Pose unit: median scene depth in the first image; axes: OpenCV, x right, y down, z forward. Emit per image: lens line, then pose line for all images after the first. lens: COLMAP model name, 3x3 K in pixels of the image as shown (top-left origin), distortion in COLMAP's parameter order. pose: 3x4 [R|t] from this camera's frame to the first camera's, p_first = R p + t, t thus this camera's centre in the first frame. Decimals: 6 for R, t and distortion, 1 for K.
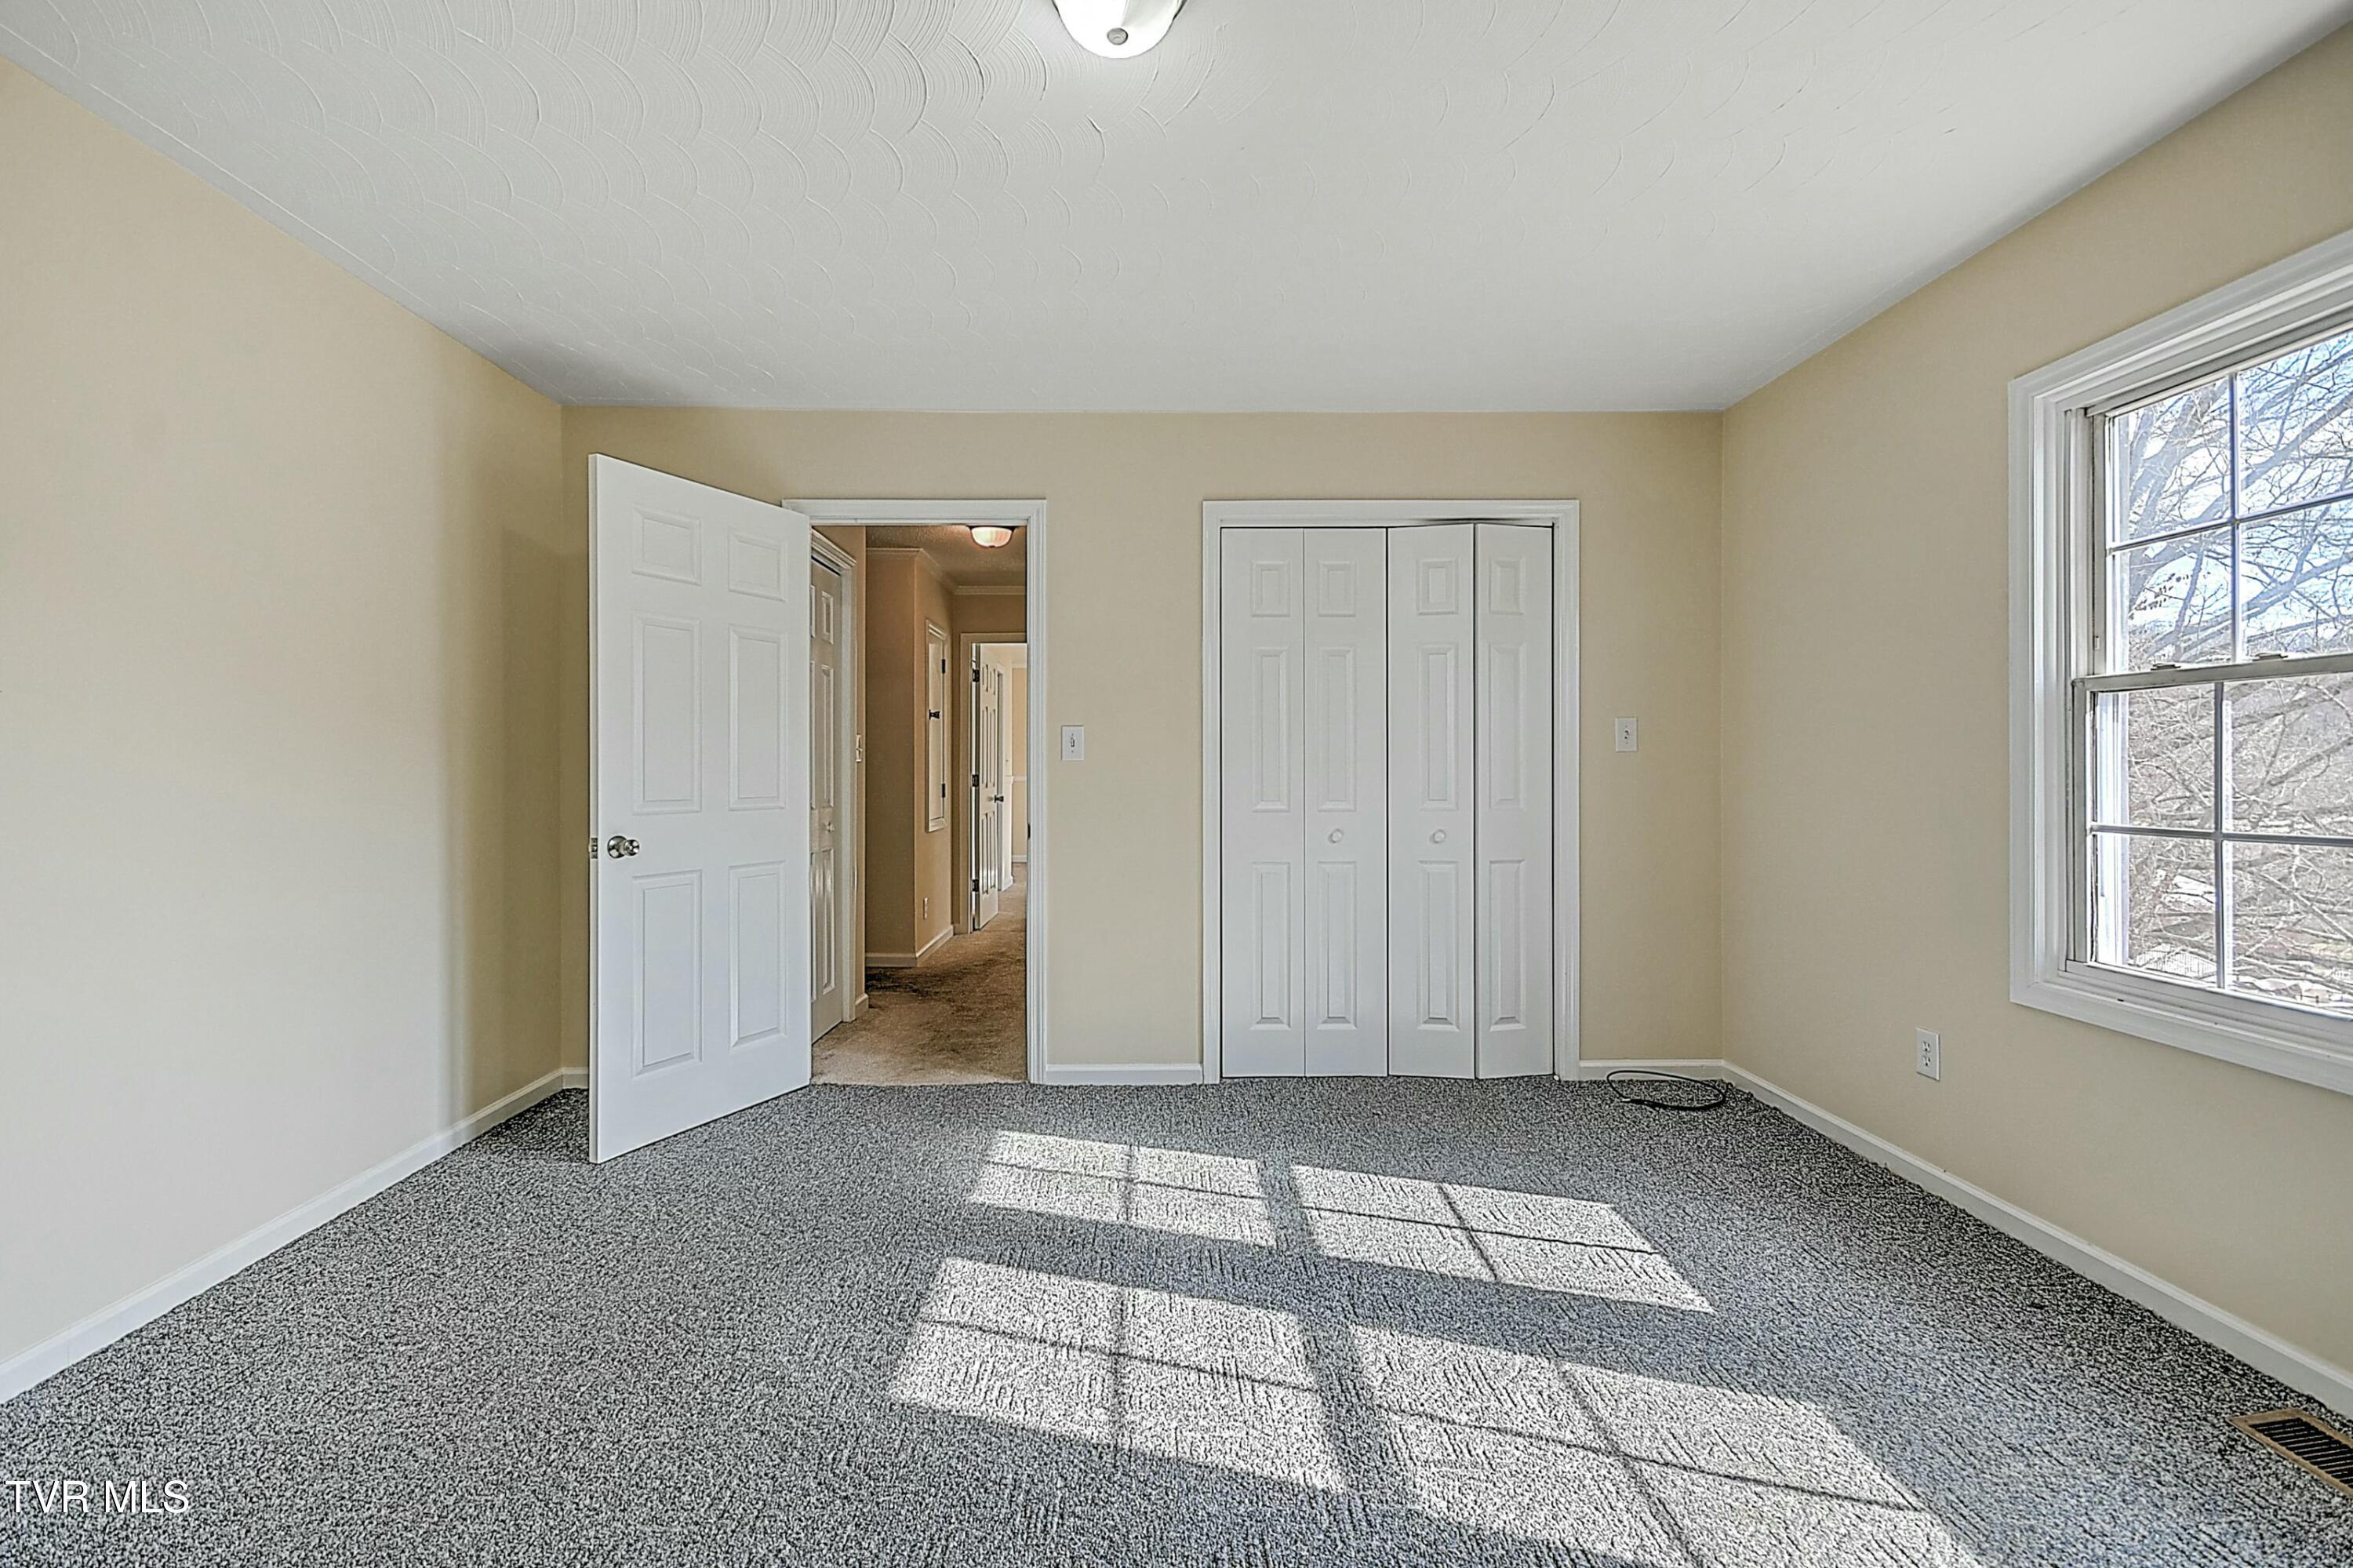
lens RADIAL K [[1025.1, 0, 1159.1], [0, 1025.1, 776.8], [0, 0, 1]] dist [0.009533, -0.005784]
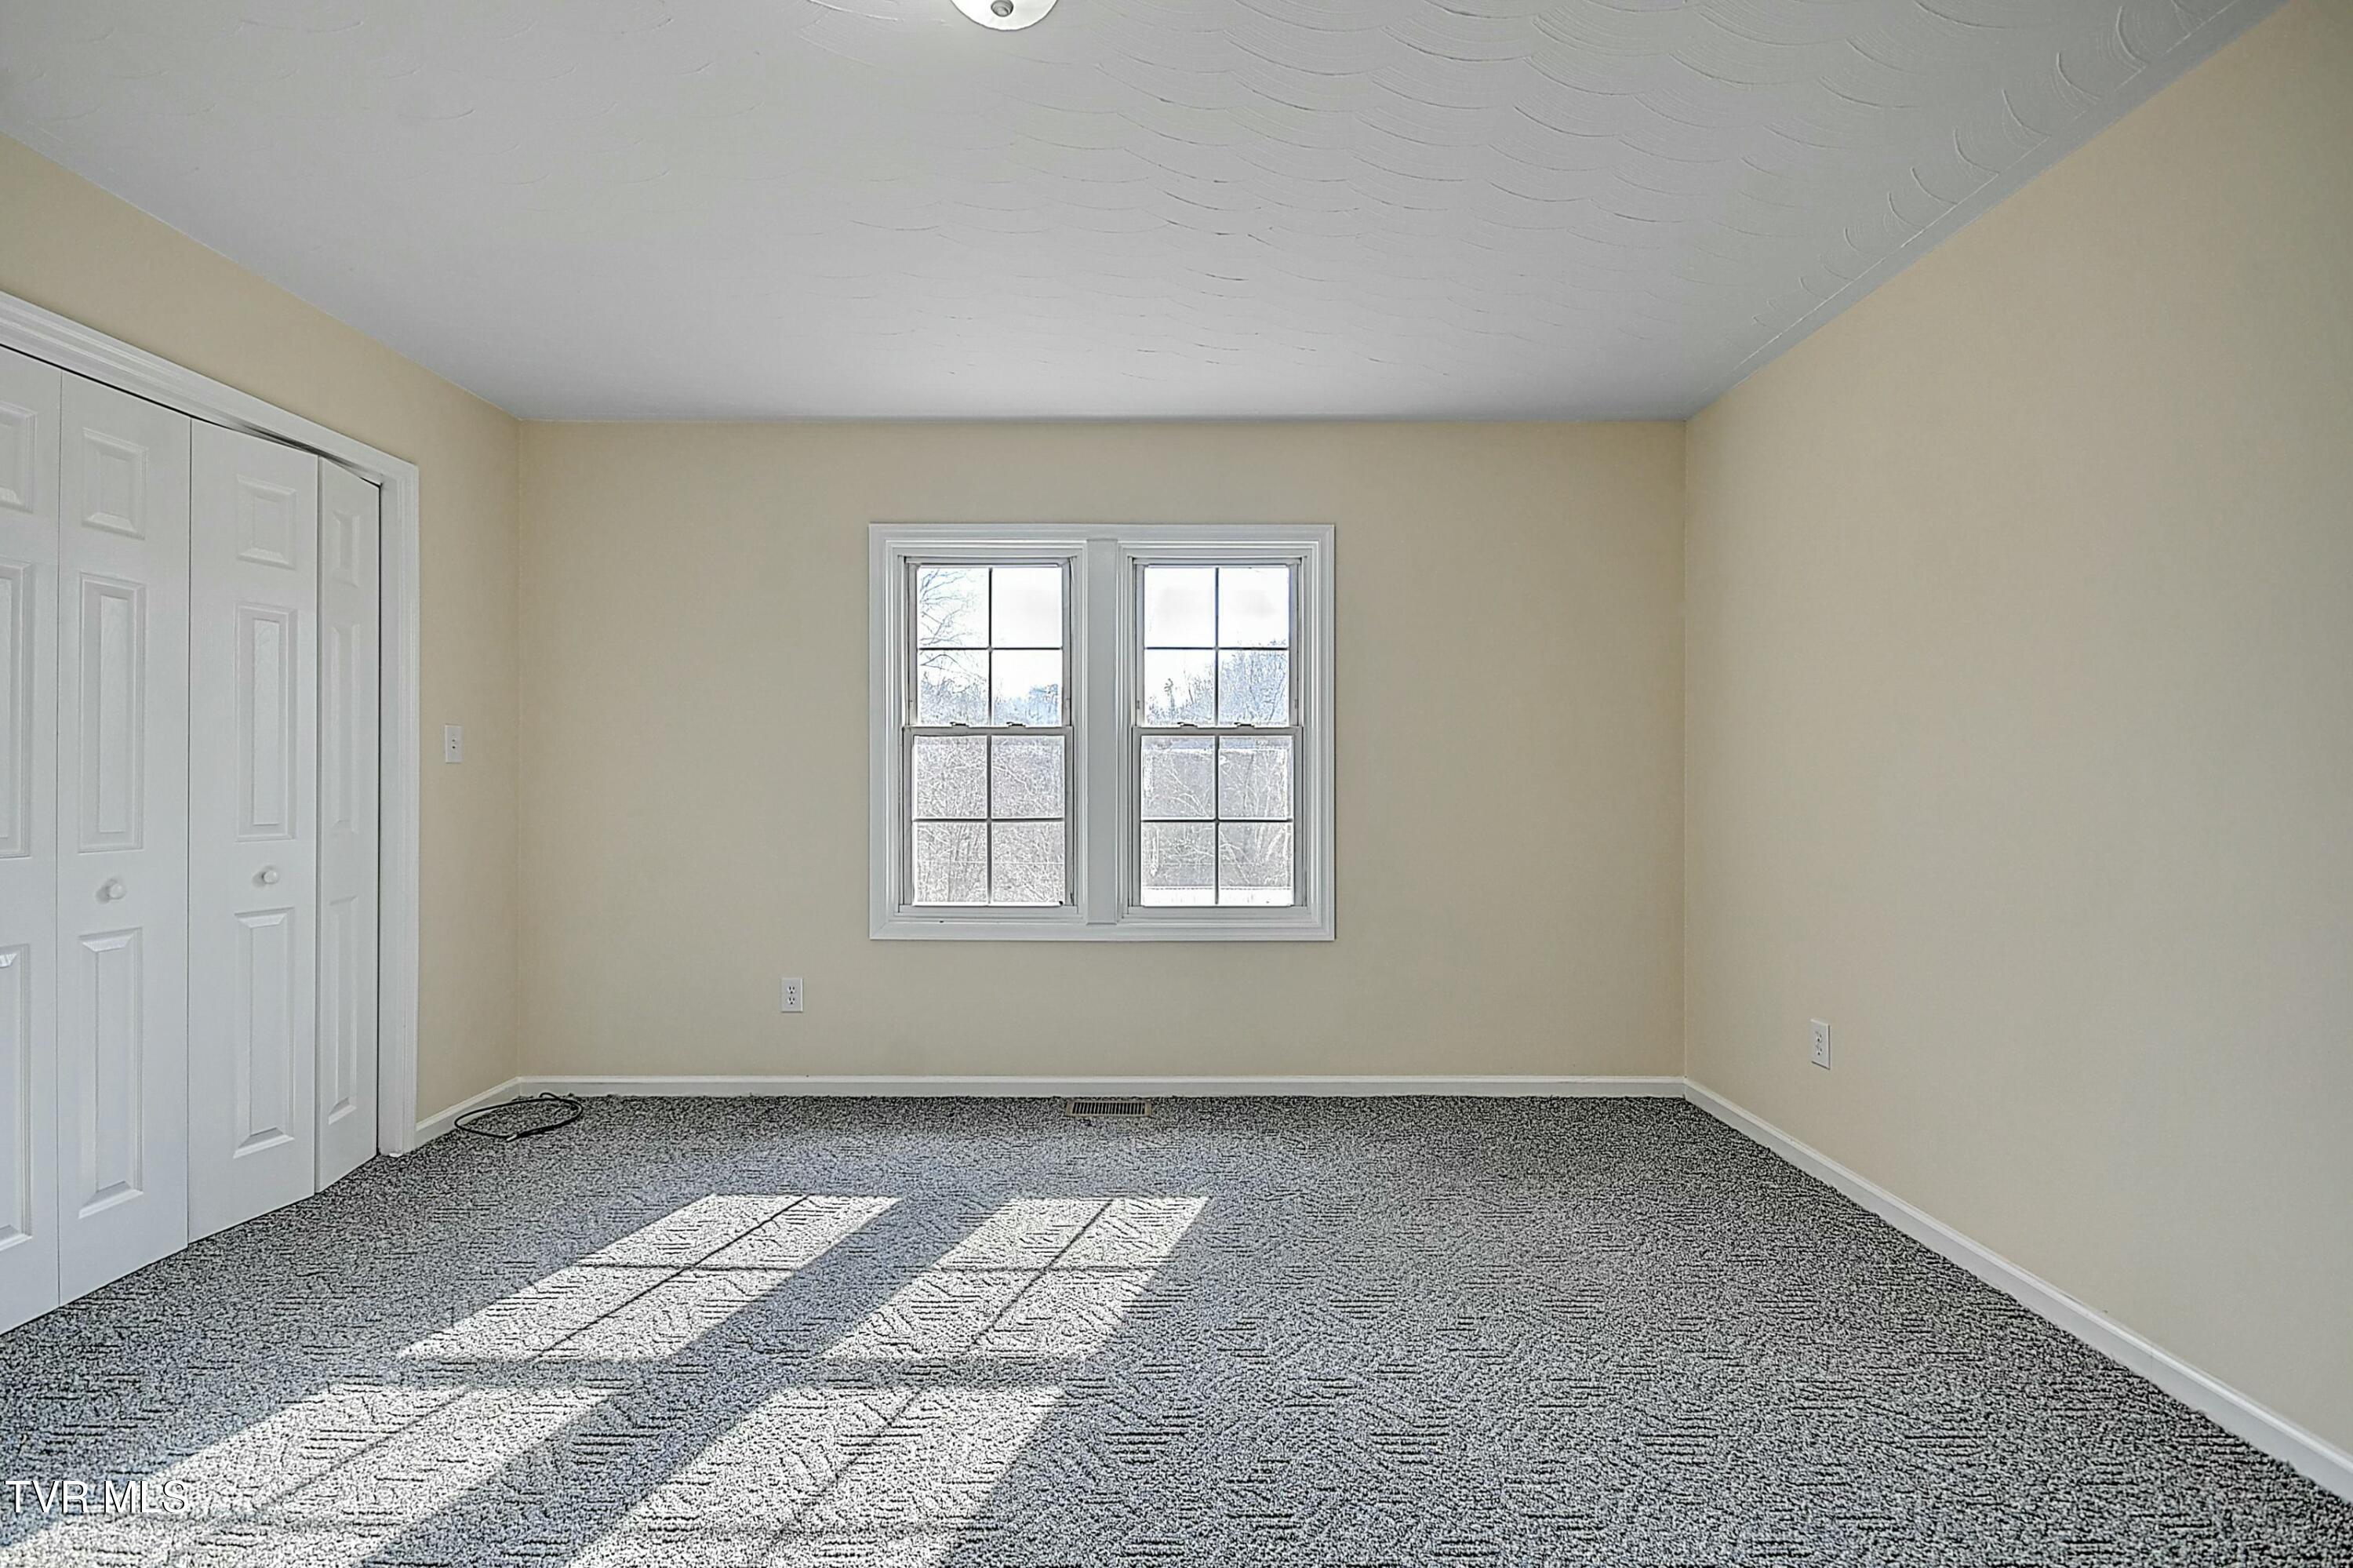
lens RADIAL K [[1025.1, 0, 1162.1], [0, 1025.1, 784.9], [0, 0, 1]] dist [0.009533, -0.005784]
pose [[0.014398, 0.000135, 0.999896, -0.647344], [0.003323, 0.999994, -0.000183, -0.003680], [-0.999891, 0.003325, 0.014397, 0.550796]]
